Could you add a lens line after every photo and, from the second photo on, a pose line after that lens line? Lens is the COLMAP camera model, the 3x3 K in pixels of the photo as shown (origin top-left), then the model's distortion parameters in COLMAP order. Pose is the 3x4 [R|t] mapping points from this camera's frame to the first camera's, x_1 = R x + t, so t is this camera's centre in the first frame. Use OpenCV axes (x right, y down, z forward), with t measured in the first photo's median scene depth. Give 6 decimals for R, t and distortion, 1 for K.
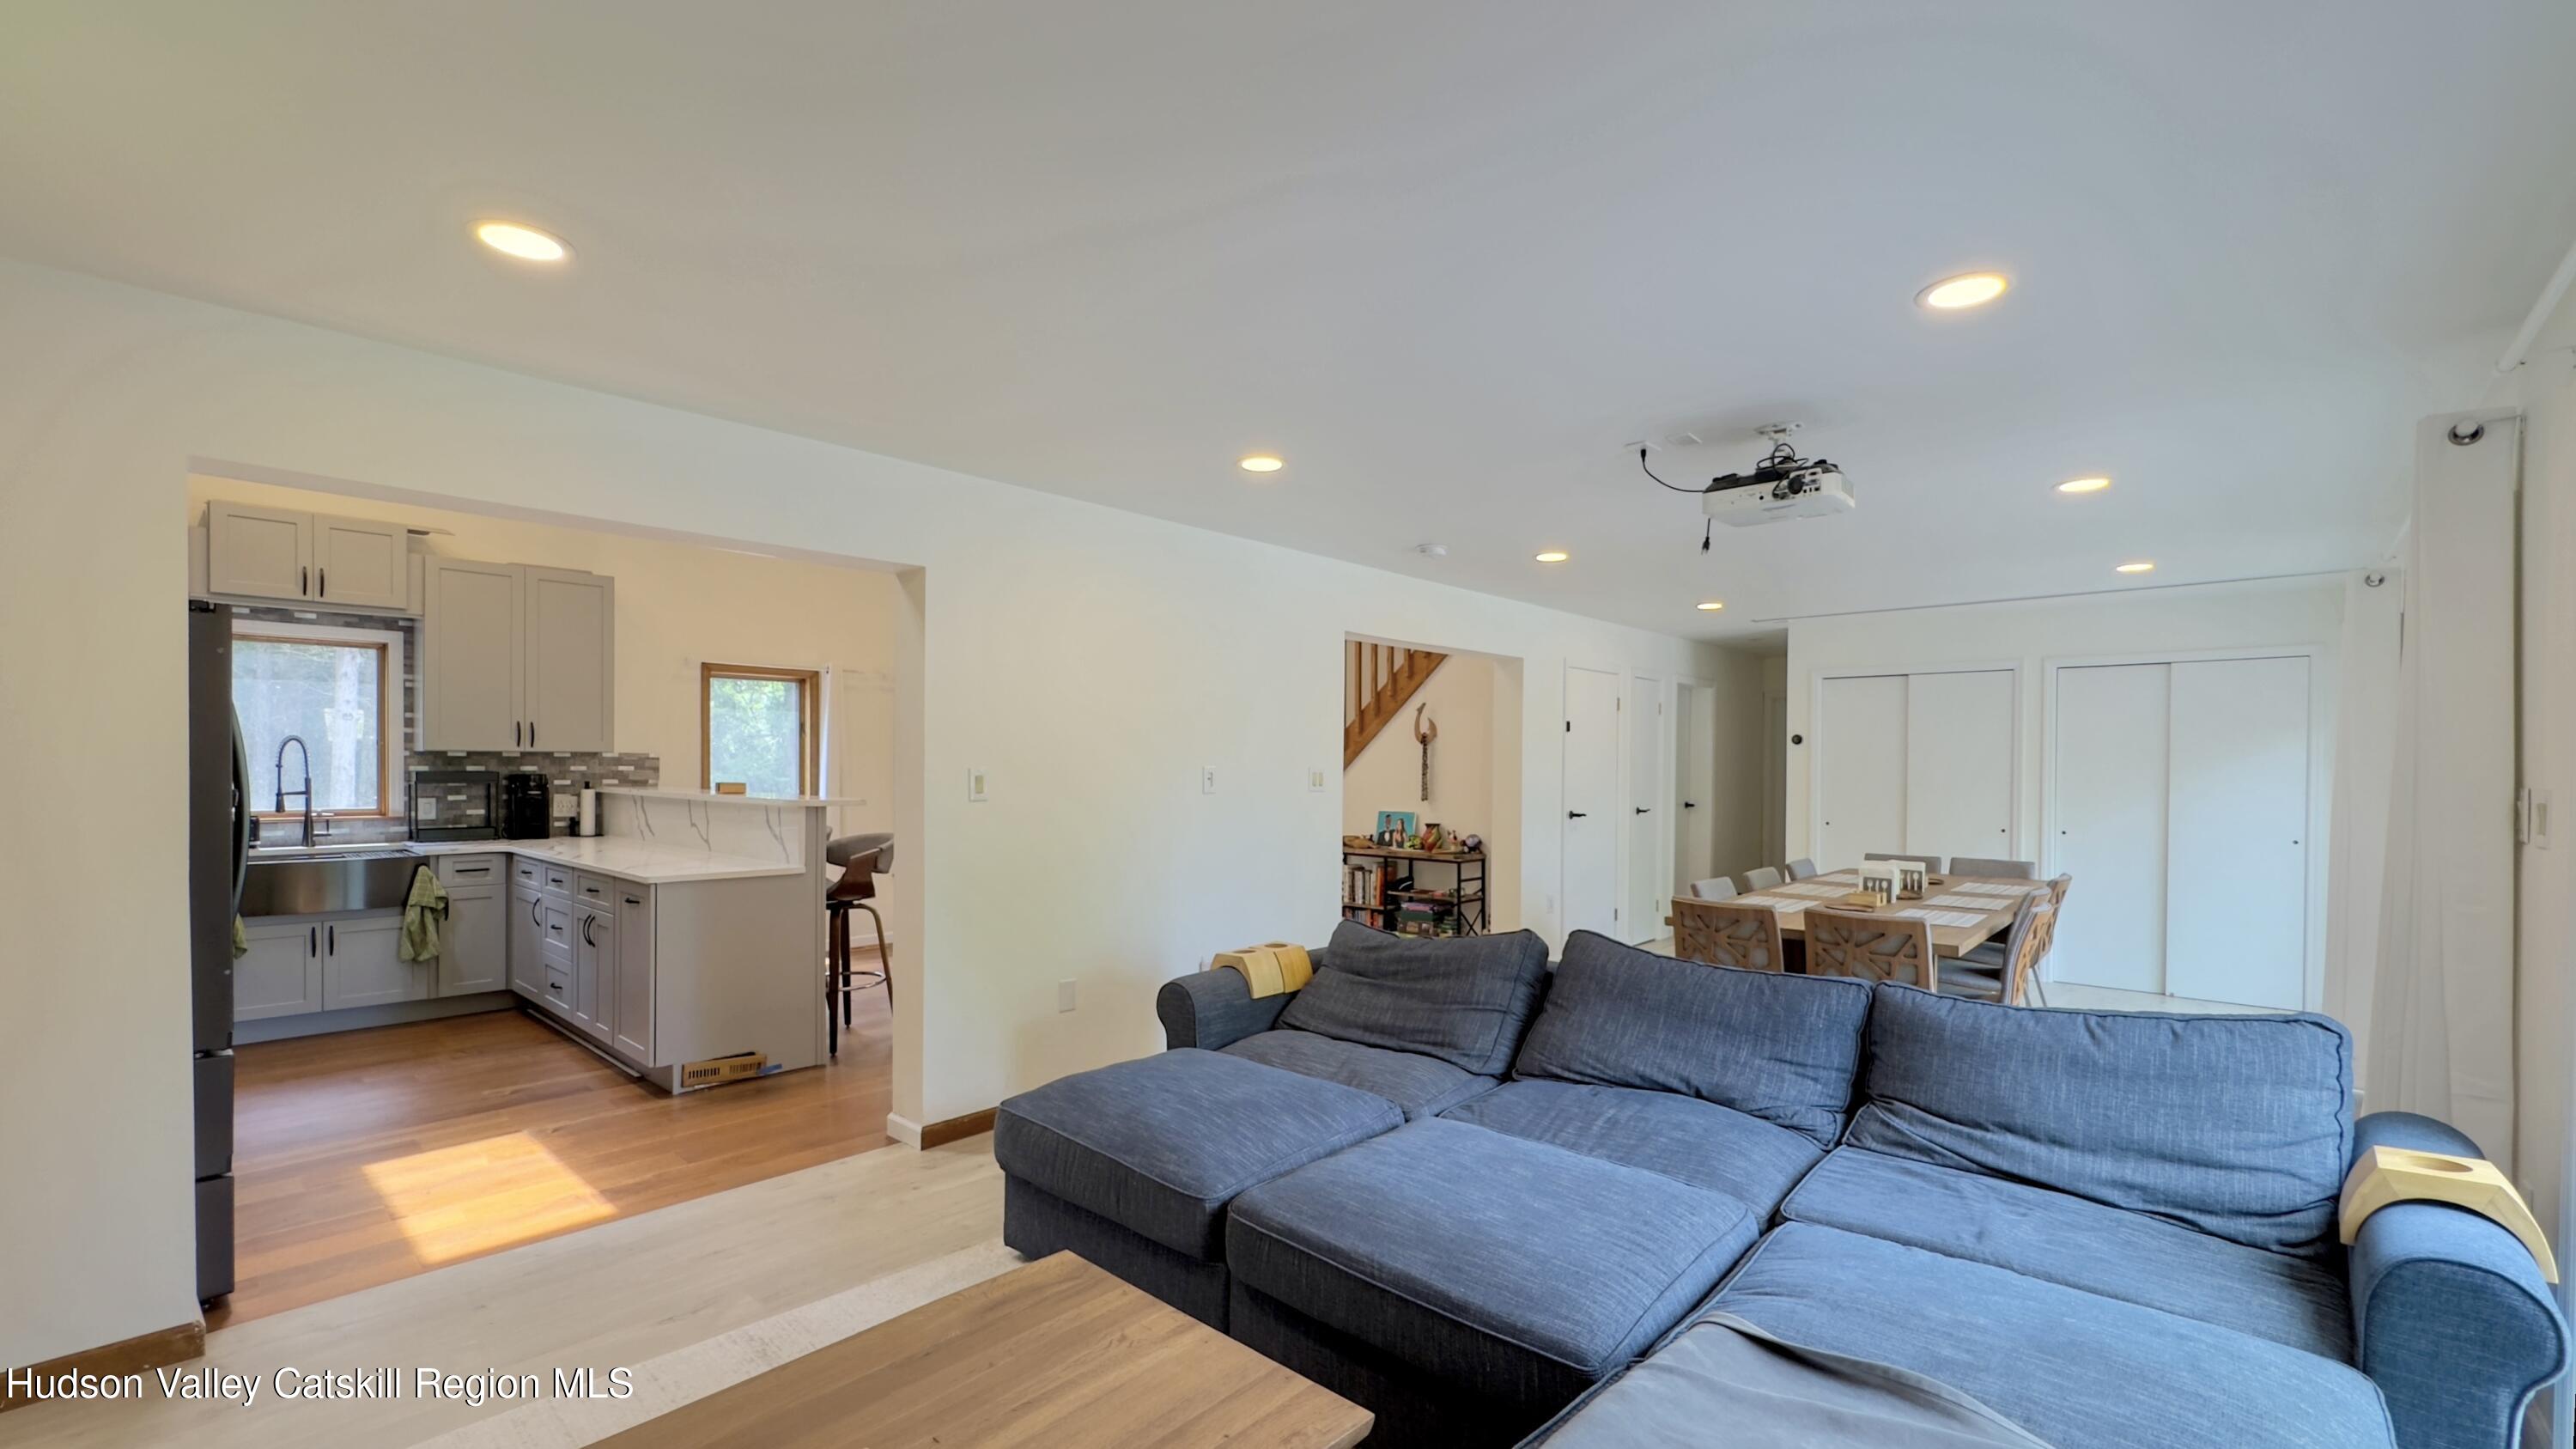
lens RADIAL K [[1065.8, 0, 1280.9], [0, 1065.8, 782.3], [0, 0, 1]] dist [0.000967, 0.000035]
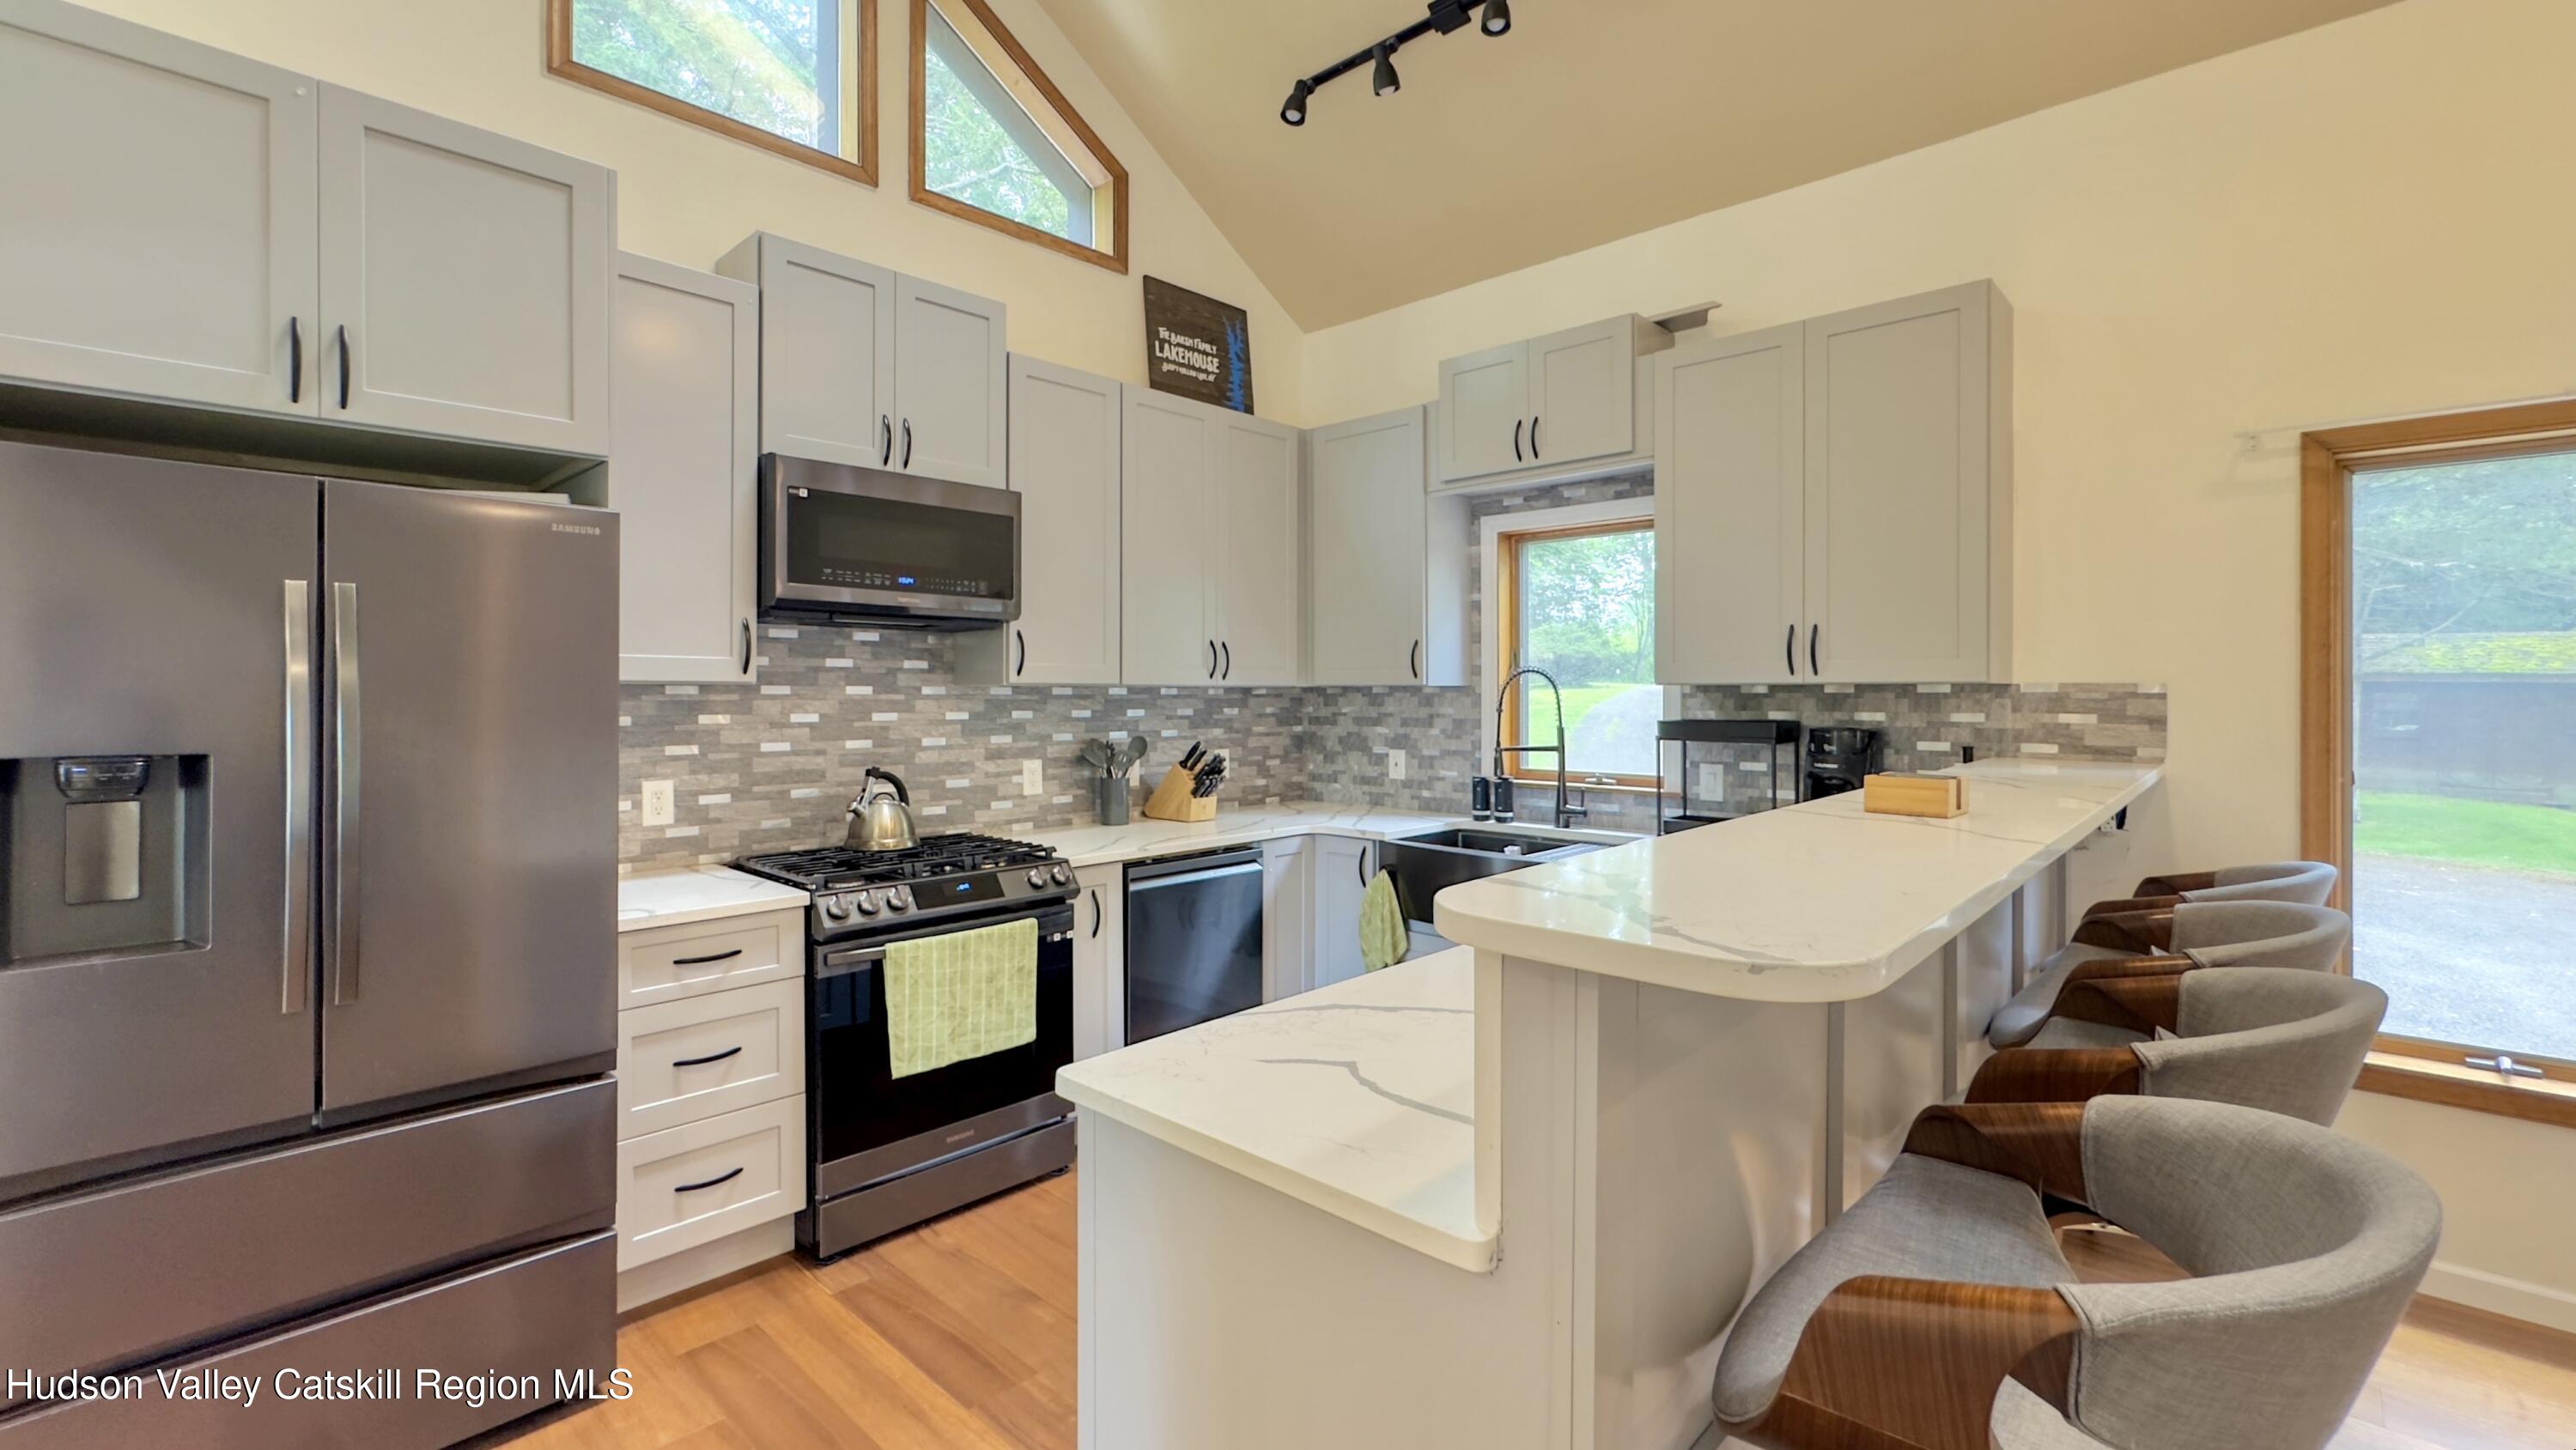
lens RADIAL K [[1084.4, 0, 1290.6], [0, 1084.4, 700.5], [0, 0, 1]] dist [-0.002254, -0.000013]
pose [[-0.010917, 0.000466, -0.999940, -0.199940], [-0.015744, 0.999876, 0.000638, -0.018172], [0.999816, 0.015750, -0.010909, 0.791552]]
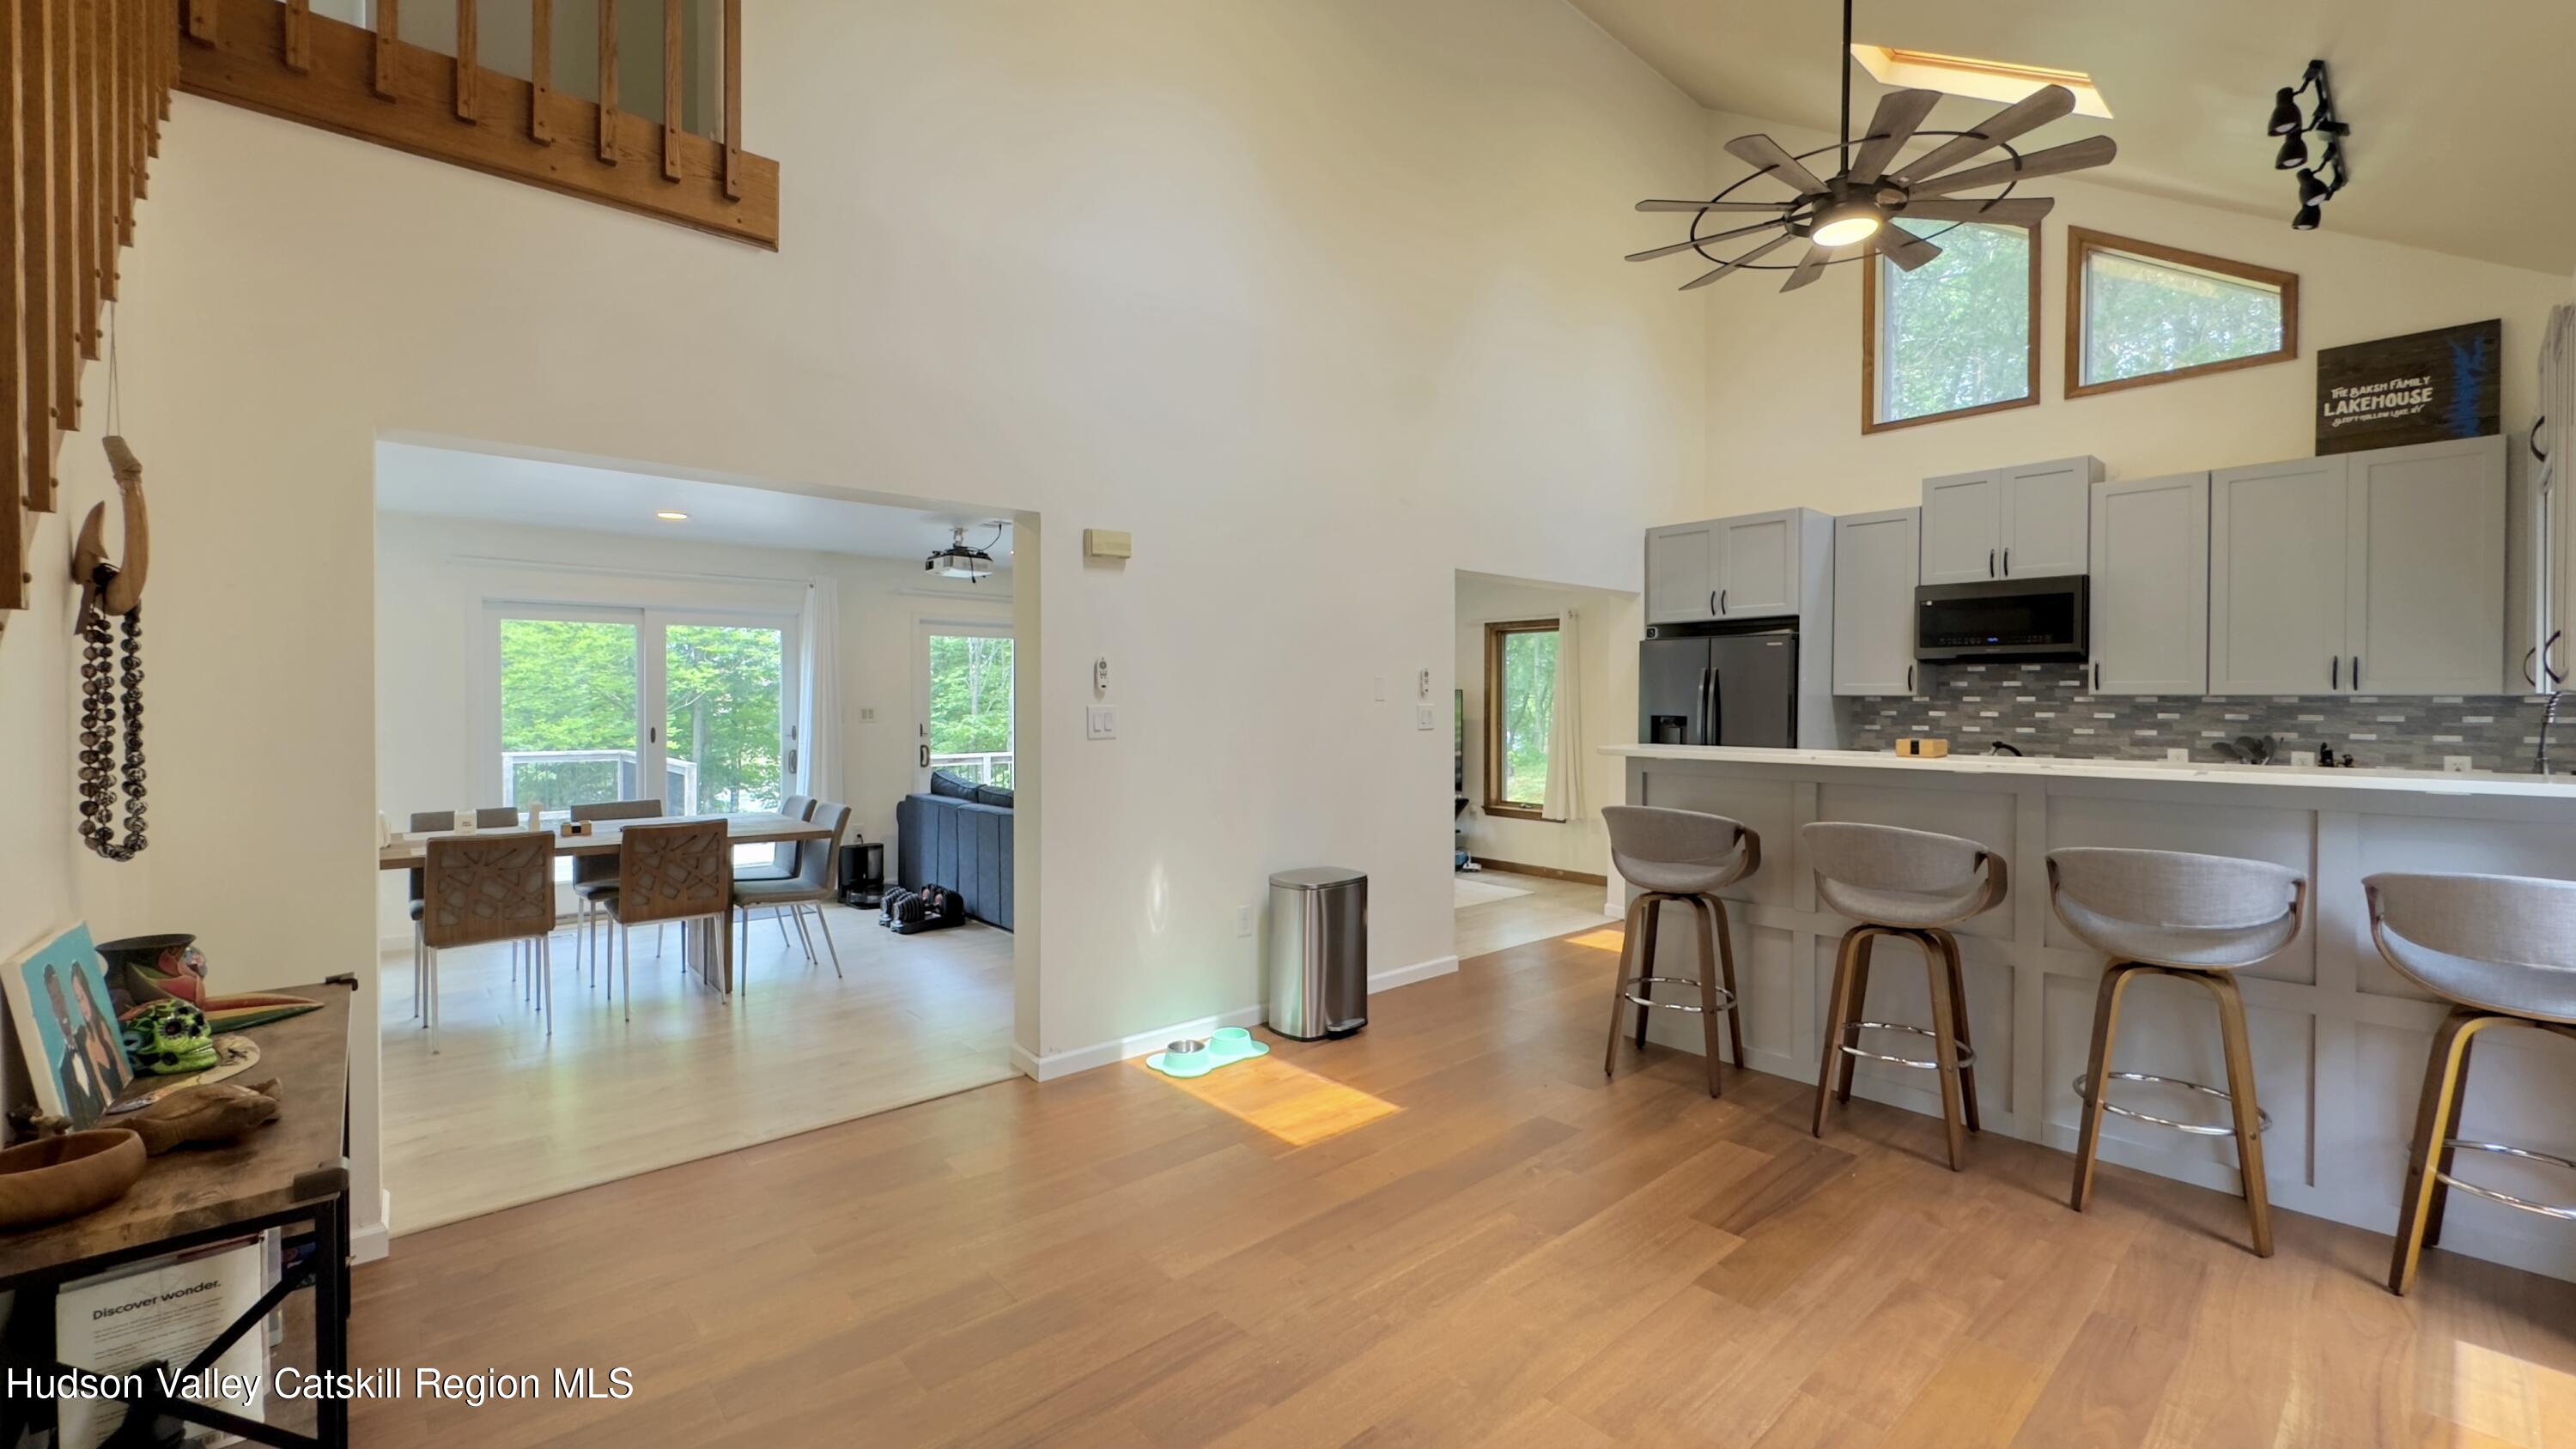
lens RADIAL K [[1034.9, 0, 1288.0], [0, 1034.9, 724.5], [0, 0, 1]] dist [0.001137, -0.000050]
pose [[-0.993442, -0.011668, 0.113742, -0.203521], [-0.007101, 0.999155, 0.040475, -0.030125], [-0.114118, 0.039402, -0.992686, 1.587633]]
